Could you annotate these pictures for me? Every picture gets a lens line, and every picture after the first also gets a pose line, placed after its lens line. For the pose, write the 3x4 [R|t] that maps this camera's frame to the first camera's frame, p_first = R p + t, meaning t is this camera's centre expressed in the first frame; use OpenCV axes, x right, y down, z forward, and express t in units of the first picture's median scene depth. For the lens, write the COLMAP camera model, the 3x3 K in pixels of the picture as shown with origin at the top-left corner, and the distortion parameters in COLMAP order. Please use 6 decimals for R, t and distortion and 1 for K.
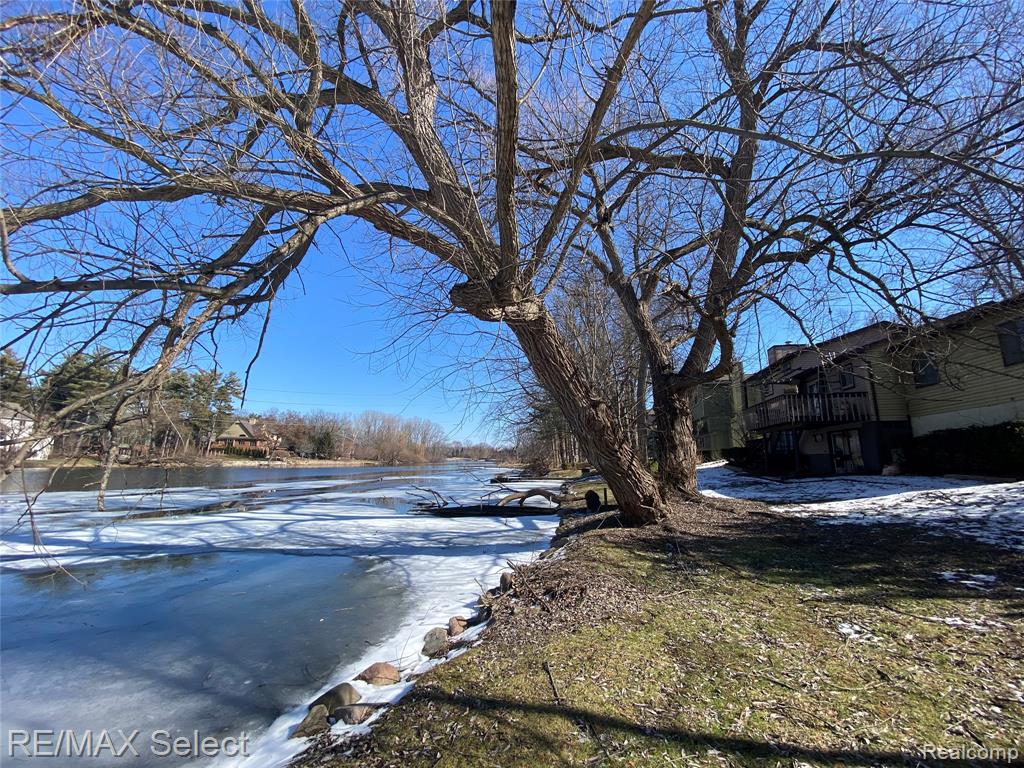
lens RADIAL K [[409.4, 0, 506.3], [0, 409.4, 379.8], [0, 0, 1]] dist [-0.023060, -0.001003]
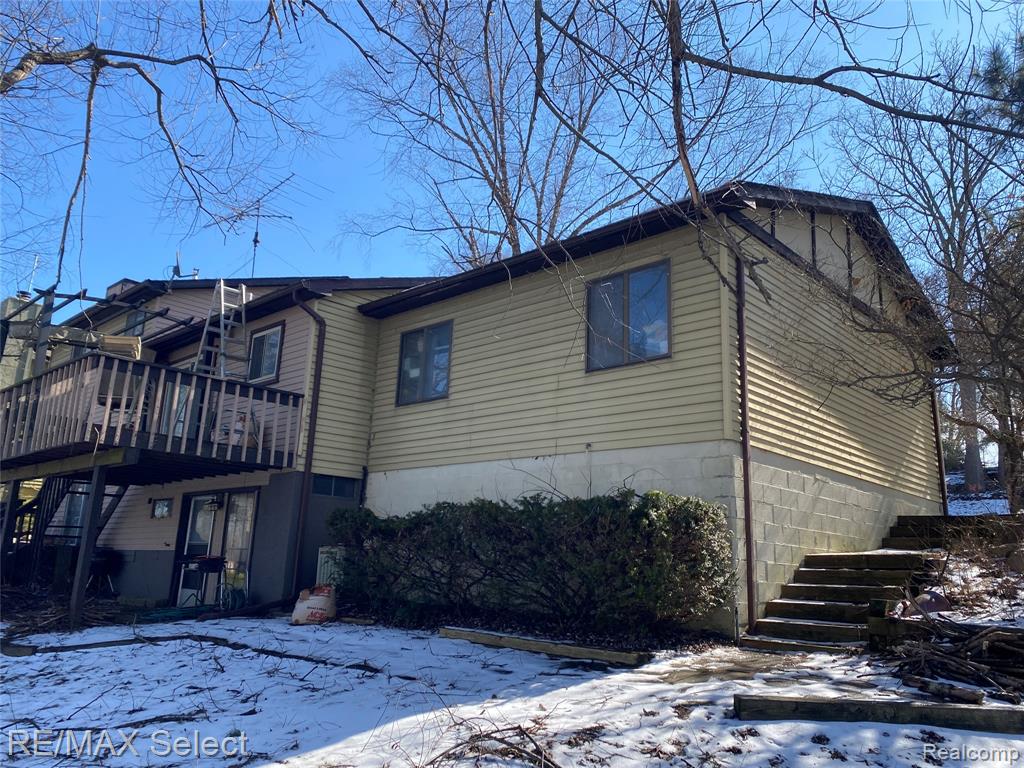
lens RADIAL K [[769.2, 0, 512.3], [0, 769.2, 380.9], [0, 0, 1]] dist [0.009238, 0.000427]
pose [[0.476558, 0.221284, 0.850838, 0.359572], [-0.198710, 0.969871, -0.140943, 0.079528], [-0.856392, -0.101903, 0.506171, 0.450609]]
